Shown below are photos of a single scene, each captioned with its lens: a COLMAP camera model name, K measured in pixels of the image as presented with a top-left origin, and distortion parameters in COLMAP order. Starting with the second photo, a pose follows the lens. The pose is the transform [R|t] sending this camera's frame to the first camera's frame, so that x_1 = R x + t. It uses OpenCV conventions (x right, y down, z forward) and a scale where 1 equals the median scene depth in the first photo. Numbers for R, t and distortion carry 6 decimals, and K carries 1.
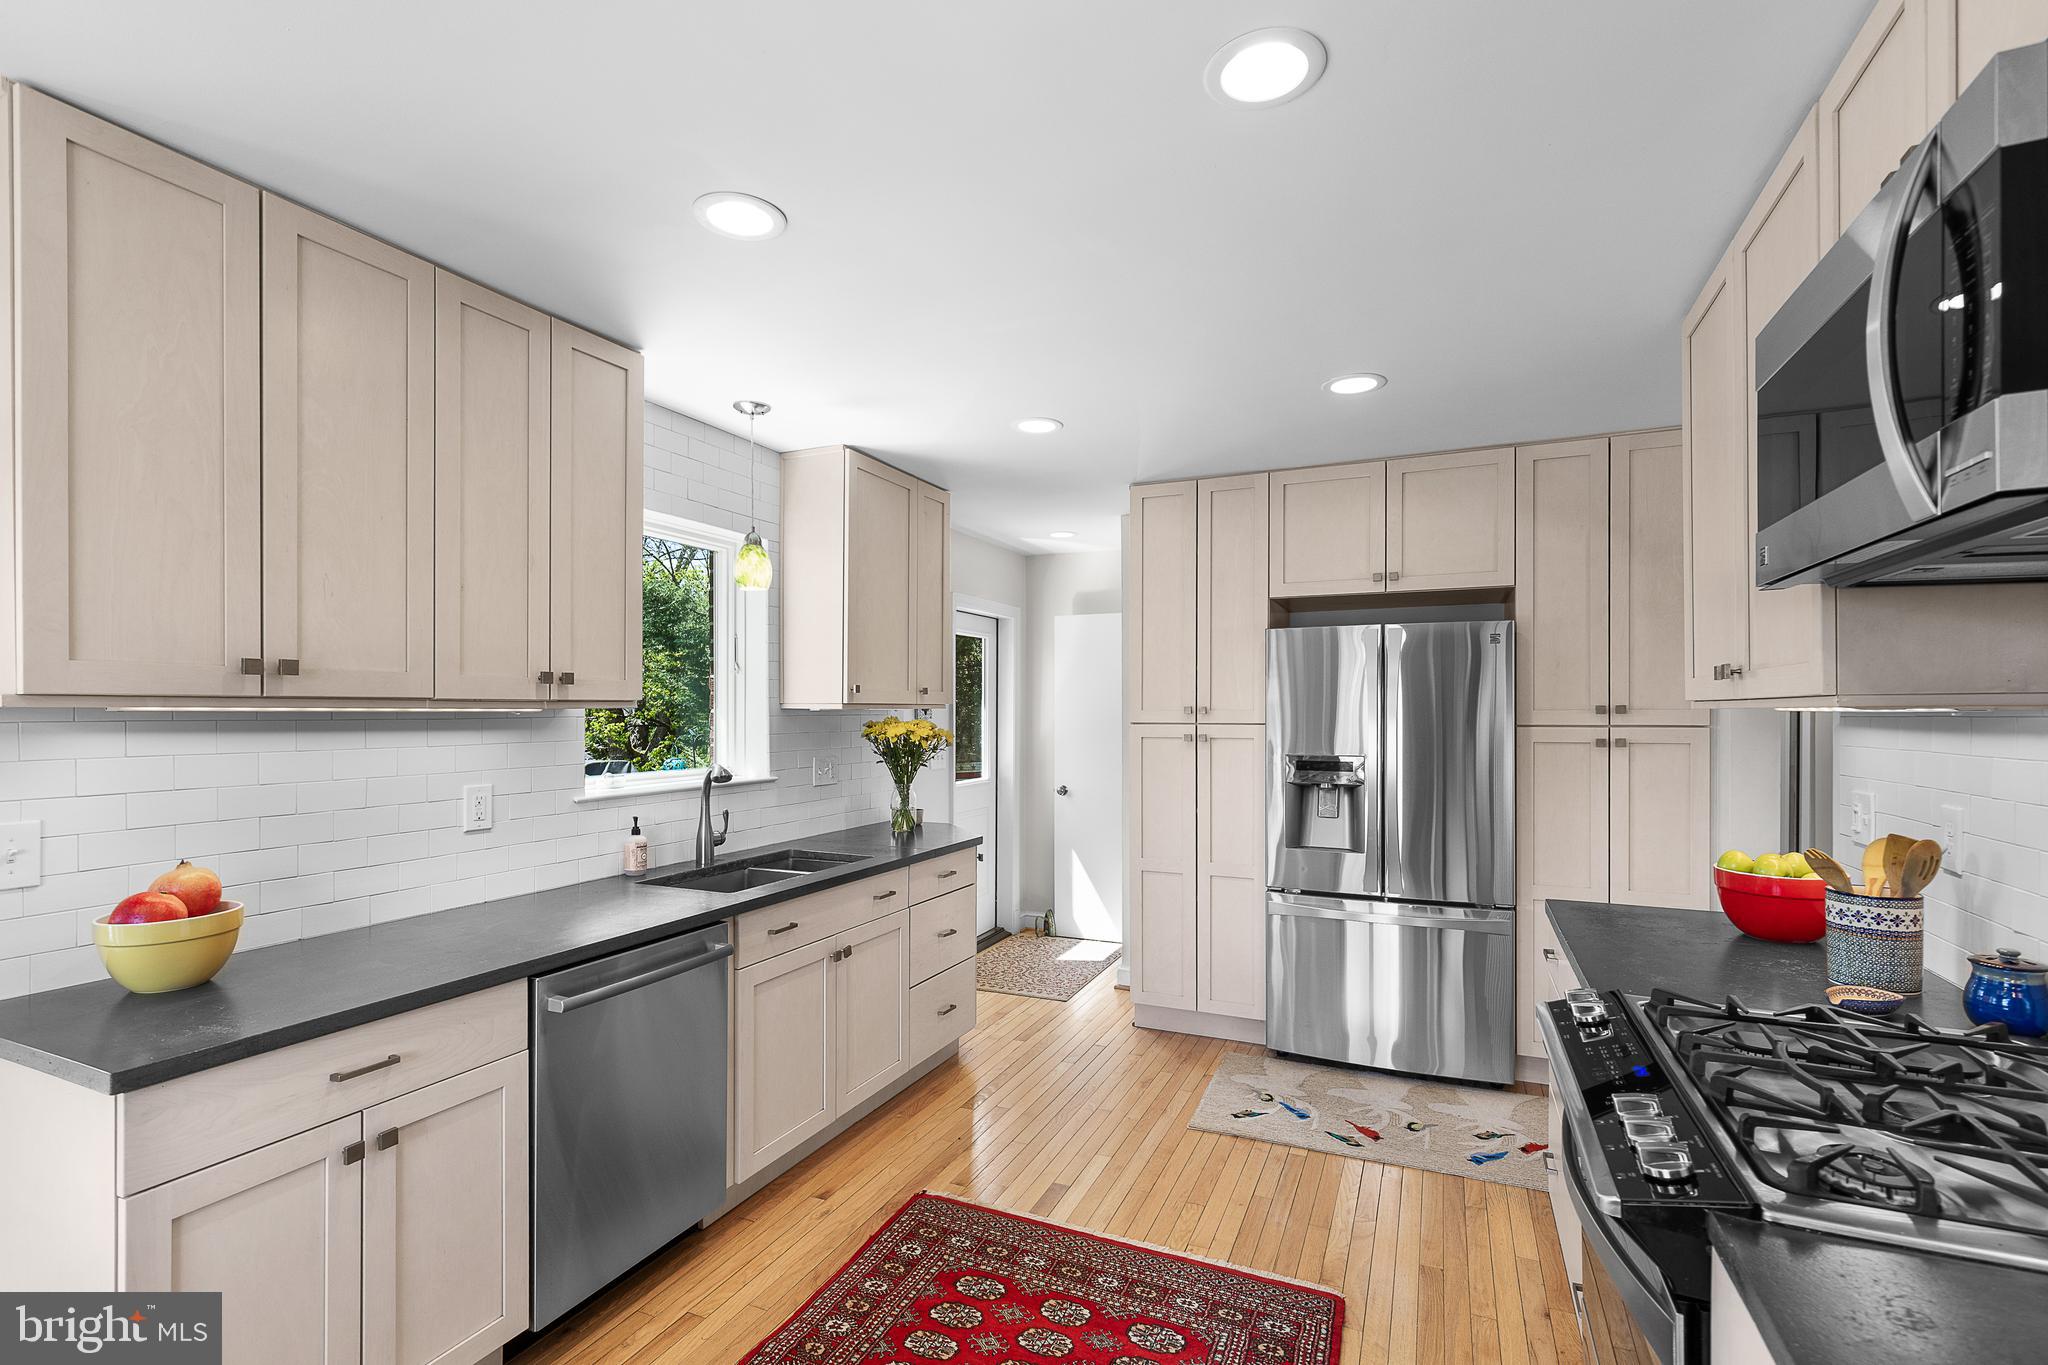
lens RADIAL K [[936.7, 0, 1026.0], [0, 936.7, 708.7], [0, 0, 1]] dist [0.009616, -0.001043]
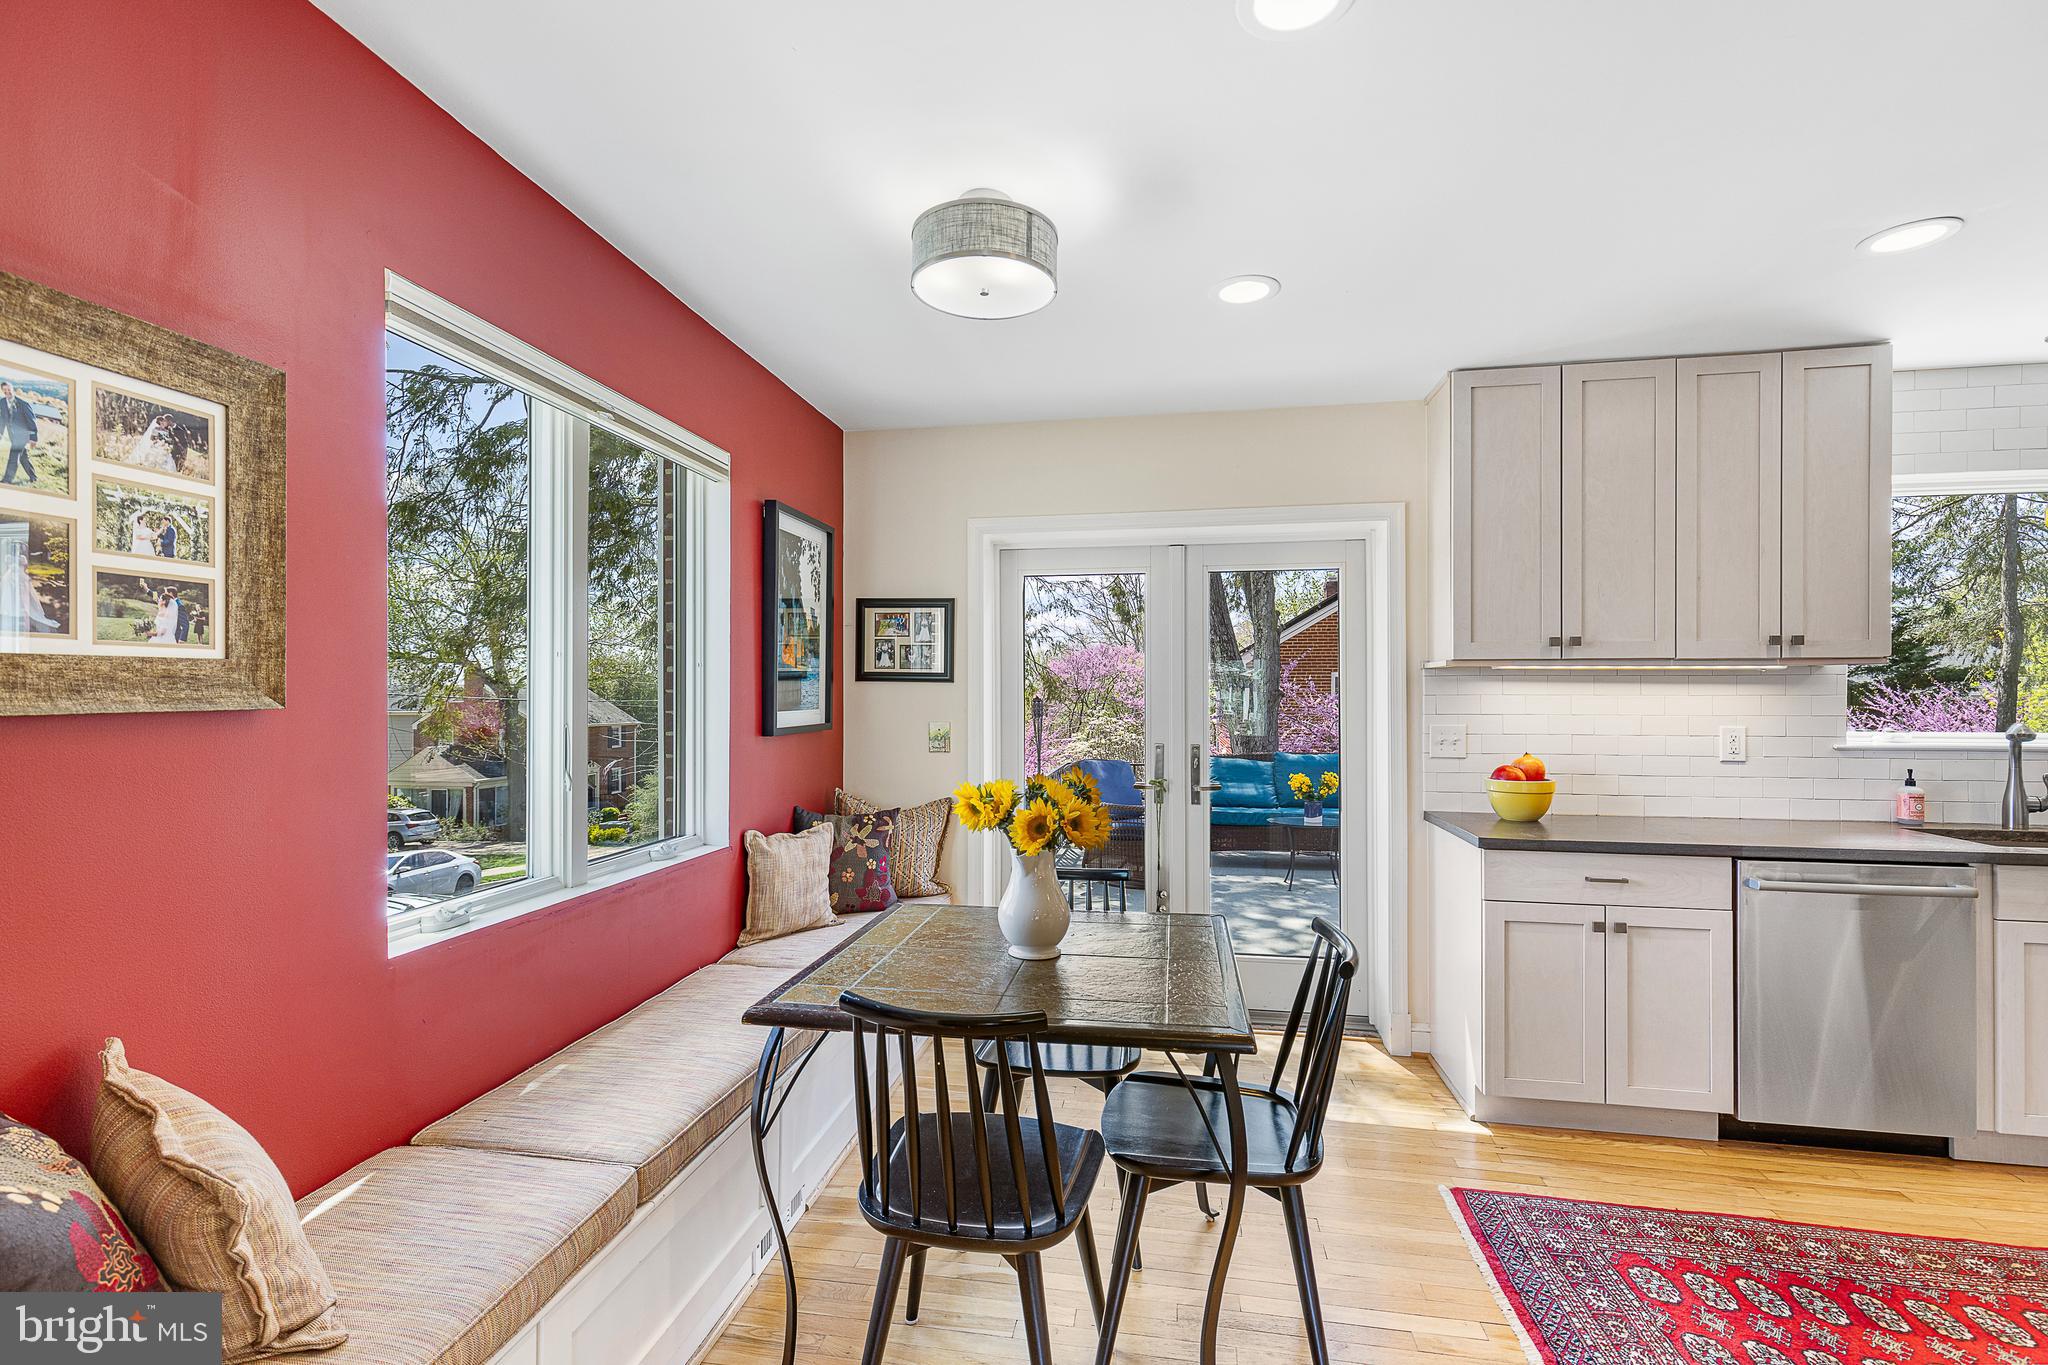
lens RADIAL K [[920.8, 0, 1012.0], [0, 920.8, 691.8], [0, 0, 1]] dist [0.005038, 0.000259]
pose [[0.236845, -0.003358, -0.971542, 0.355817], [0.000083, 0.999994, -0.003436, 0.032014], [0.971547, 0.000733, 0.236844, -0.226655]]
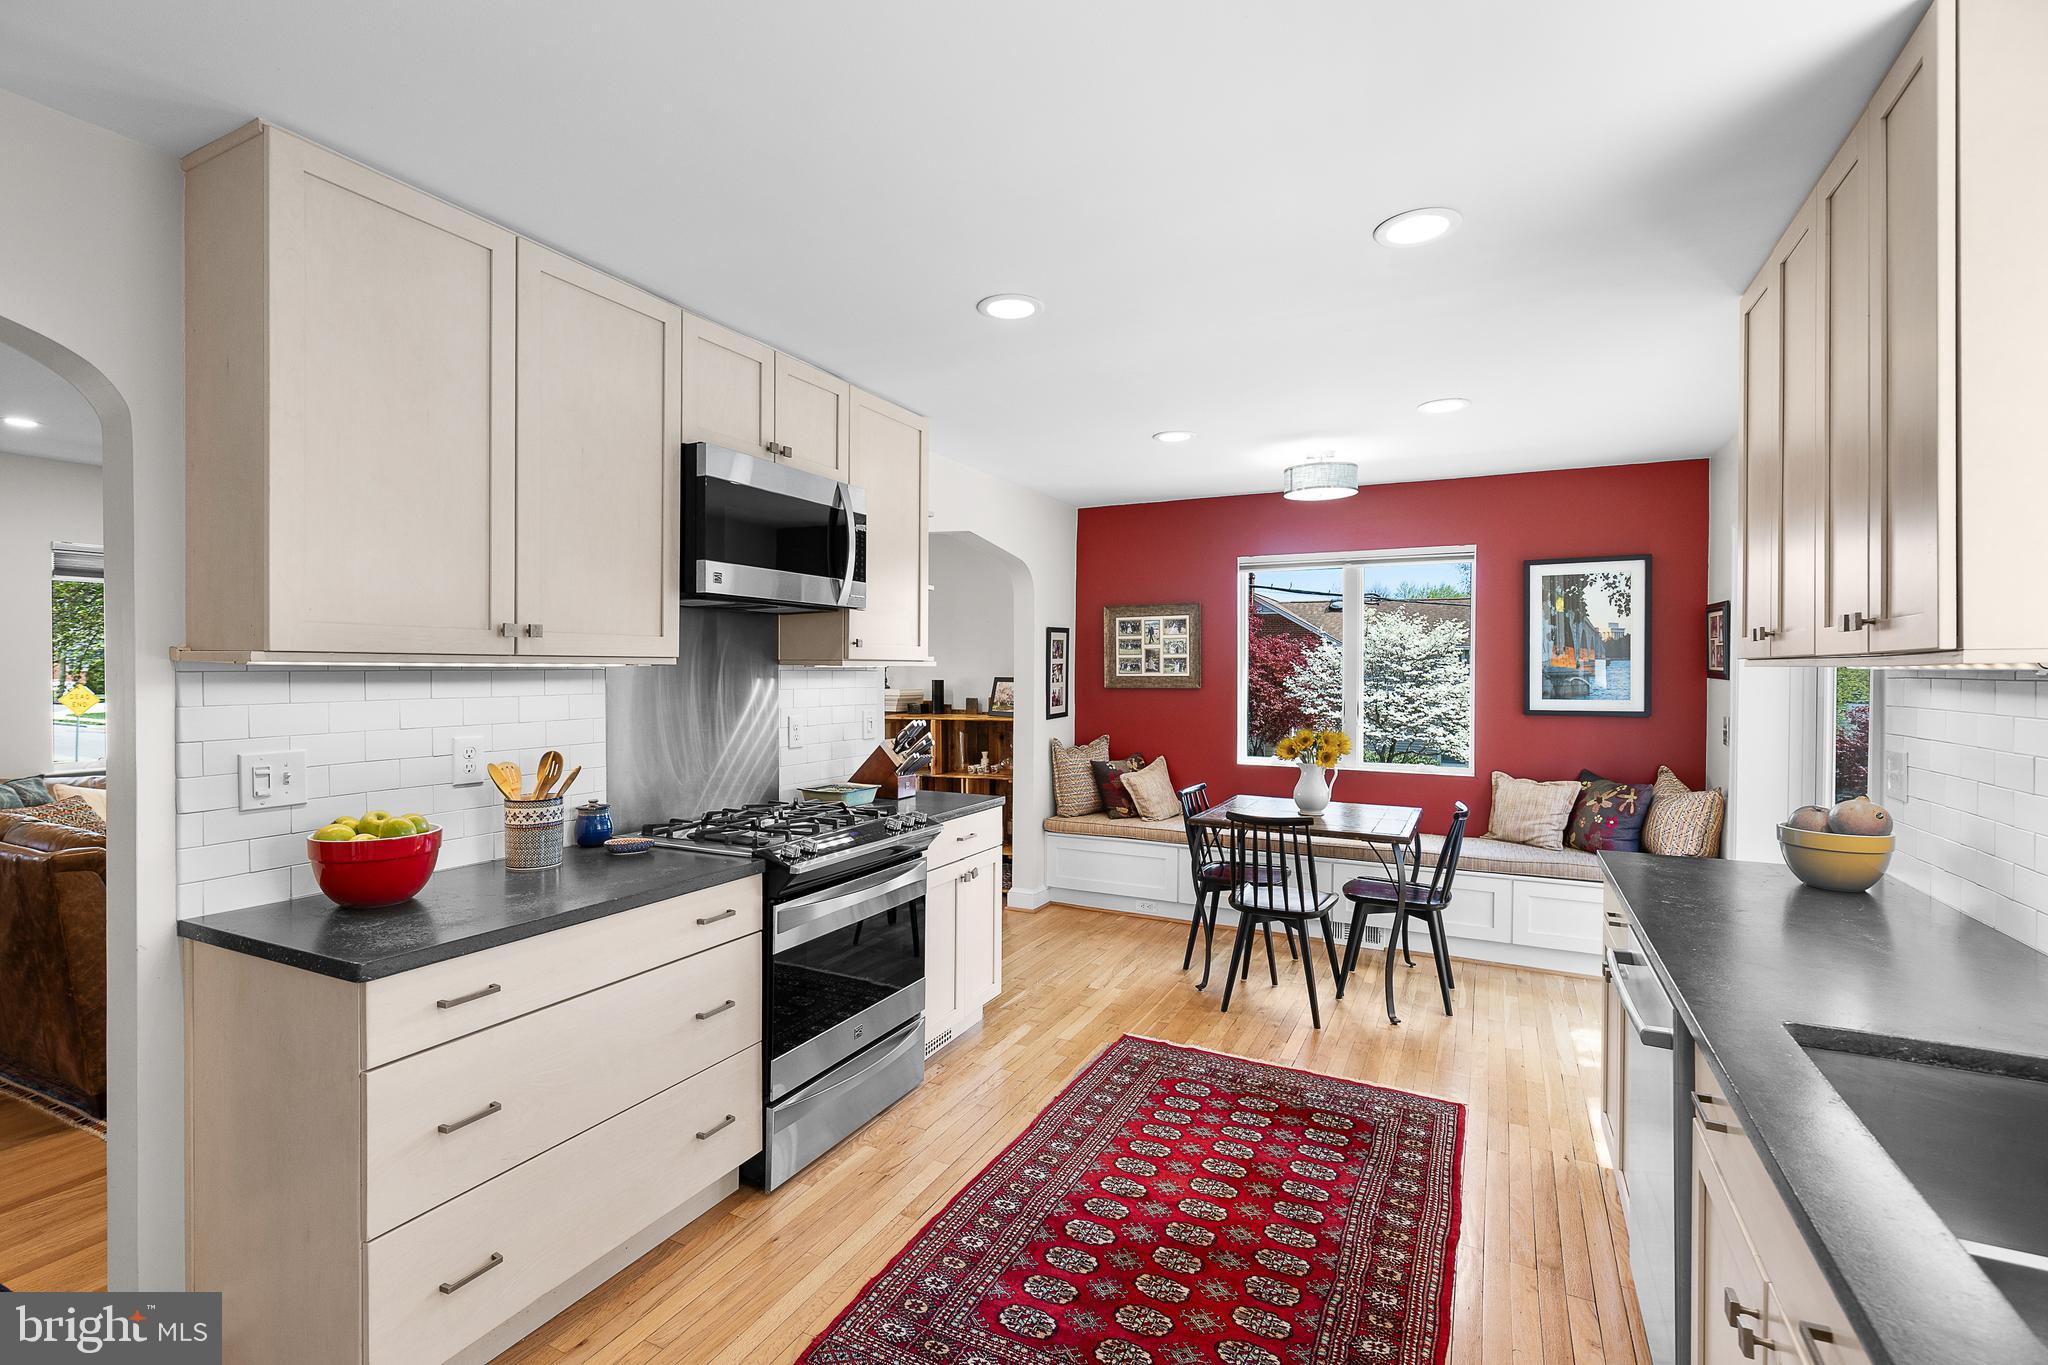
lens RADIAL K [[920.4, 0, 1013.2], [0, 920.4, 679.1], [0, 0, 1]] dist [0.000718, -0.000170]
pose [[-0.998139, -0.003687, 0.060873, 0.070102], [-0.003100, 0.999948, 0.009727, 0.004165], [-0.060906, 0.009521, -0.998098, 1.378458]]
